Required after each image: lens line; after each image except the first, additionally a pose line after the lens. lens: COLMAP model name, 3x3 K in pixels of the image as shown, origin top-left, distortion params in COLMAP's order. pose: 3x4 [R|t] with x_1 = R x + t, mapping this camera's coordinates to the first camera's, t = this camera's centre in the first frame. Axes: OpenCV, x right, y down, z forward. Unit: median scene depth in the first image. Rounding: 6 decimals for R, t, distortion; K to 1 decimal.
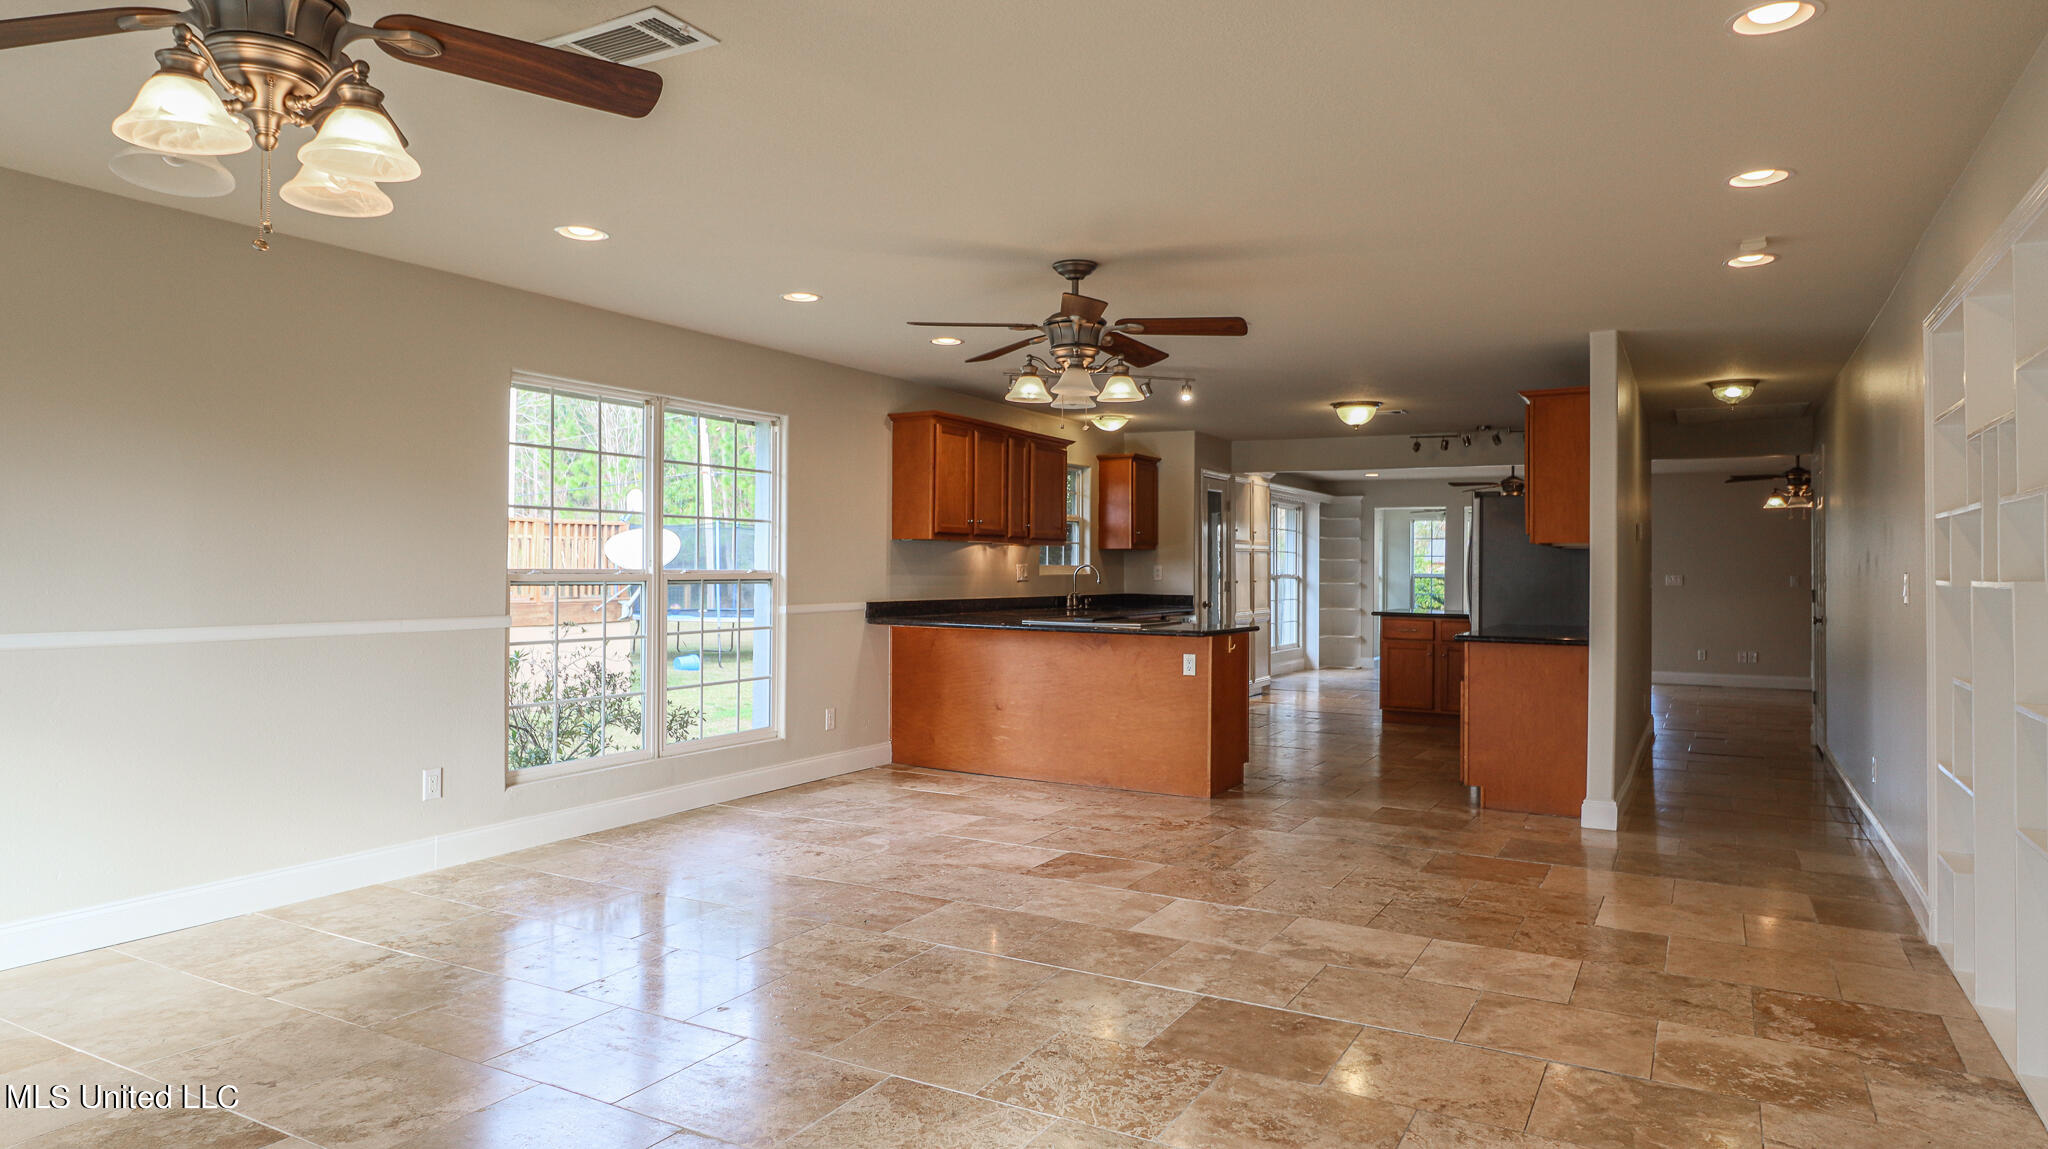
lens RADIAL K [[1220.8, 0, 1029.1], [0, 1220.8, 574.4], [0, 0, 1]] dist [-0.000214, -0.003733]
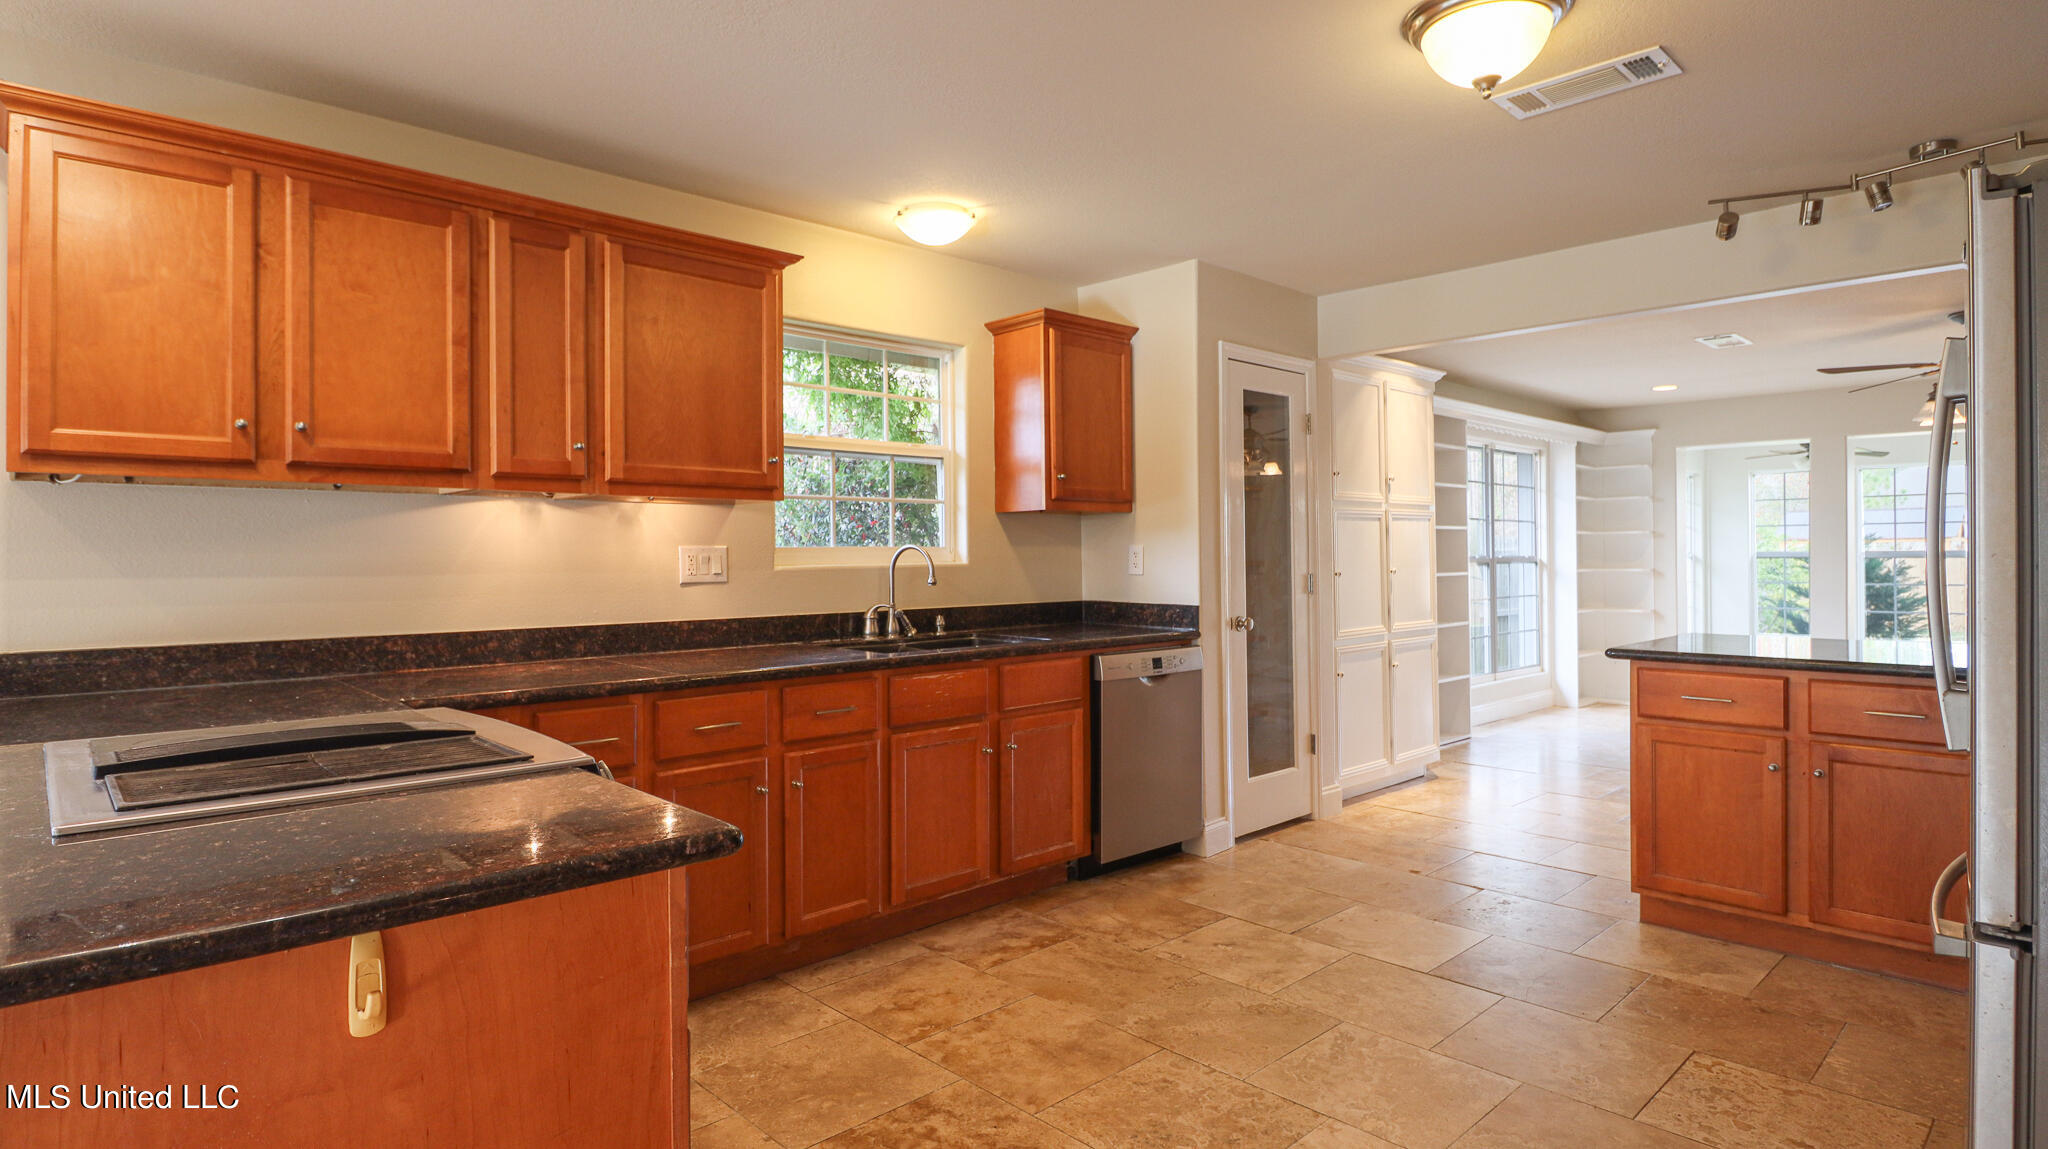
lens RADIAL K [[1063.8, 0, 1048.0], [0, 1063.8, 546.0], [0, 0, 1]] dist [0.001802, -0.000199]
pose [[0.958494, -0.014351, -0.284753, 0.200354], [0.011141, 0.999855, -0.012888, -0.001581], [0.284897, 0.009181, 0.958514, 0.596785]]
